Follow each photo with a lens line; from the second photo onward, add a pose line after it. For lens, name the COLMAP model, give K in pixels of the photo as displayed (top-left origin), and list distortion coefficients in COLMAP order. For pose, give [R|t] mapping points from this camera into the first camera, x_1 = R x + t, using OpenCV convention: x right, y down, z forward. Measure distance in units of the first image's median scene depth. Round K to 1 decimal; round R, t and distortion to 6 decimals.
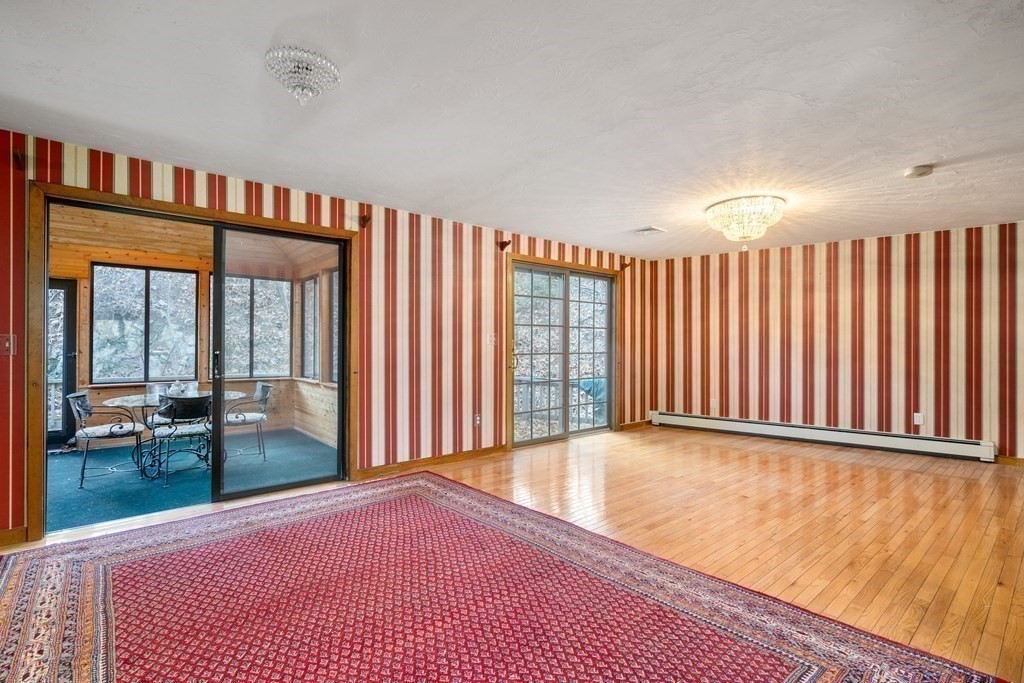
lens RADIAL K [[472.7, 0, 510.7], [0, 472.7, 344.8], [0, 0, 1]] dist [-0.004951, 0.008066]
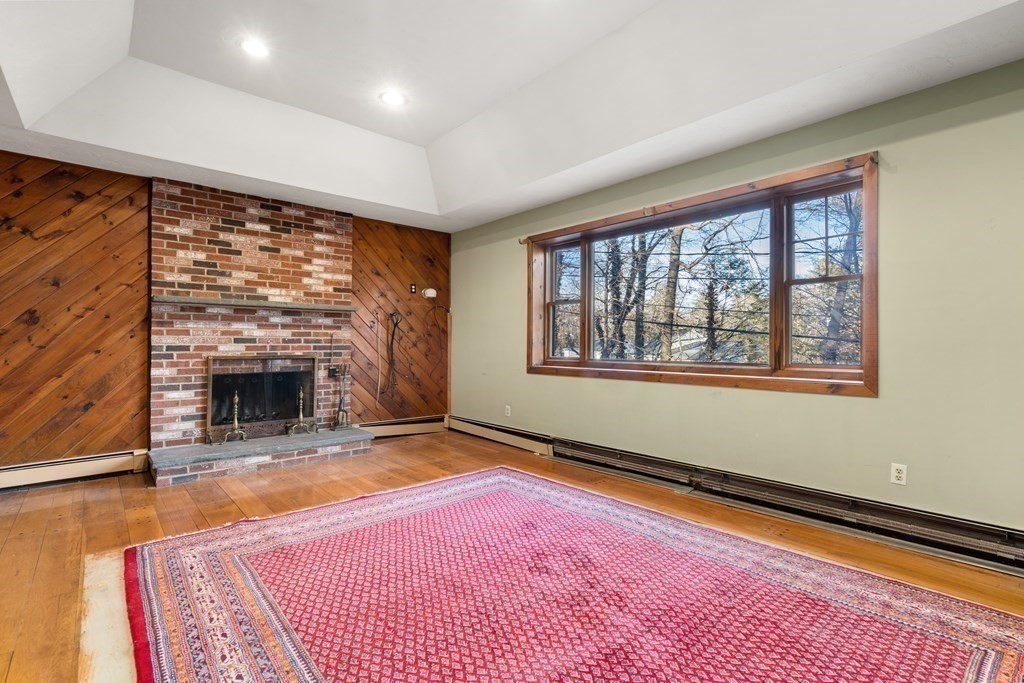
lens RADIAL K [[471.3, 0, 514.1], [0, 471.3, 343.7], [0, 0, 1]] dist [0.001289, 0.001336]
pose [[0.999975, -0.004523, -0.005461, -0.246698], [0.004481, 0.999961, -0.007635, 0.017807], [0.005496, 0.007610, 0.999956, -0.014686]]
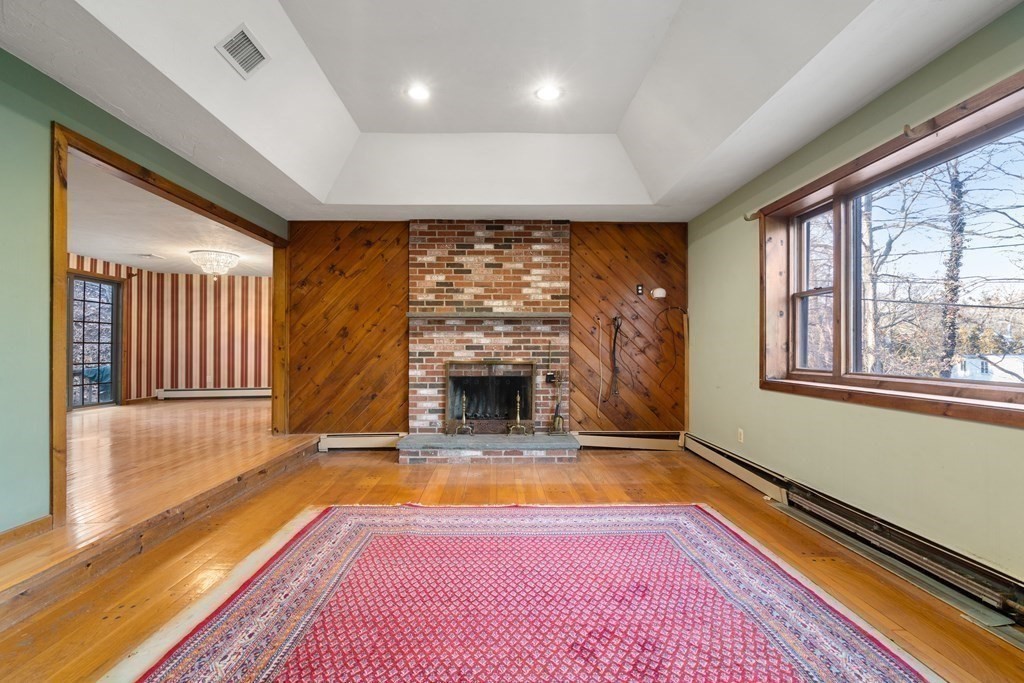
lens RADIAL K [[472.7, 0, 510.7], [0, 472.7, 344.8], [0, 0, 1]] dist [-0.004951, 0.008066]
pose [[0.760226, -0.013063, -0.649528, 0.176521], [0.000678, 0.999813, -0.019314, 0.015386], [0.649659, 0.014242, 0.760093, 0.310584]]
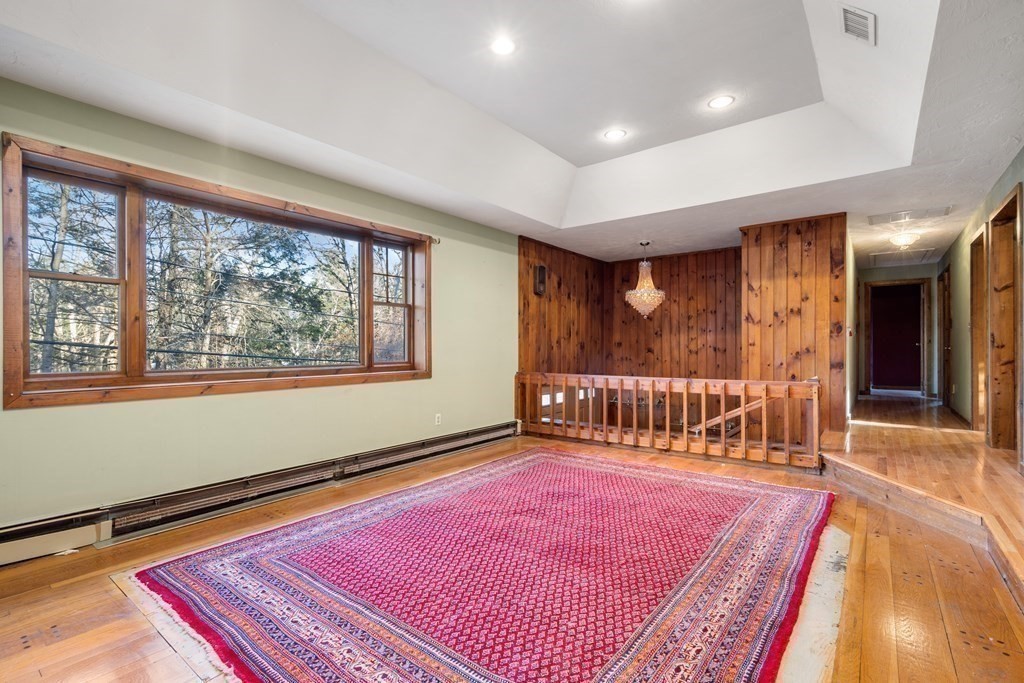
lens RADIAL K [[472.7, 0, 510.7], [0, 472.7, 344.8], [0, 0, 1]] dist [-0.004951, 0.008066]
pose [[-0.177451, 0.000427, 0.984130, -1.366034], [0.009323, 0.999956, 0.001247, 0.002625], [-0.984085, 0.009396, -0.177447, 1.128675]]
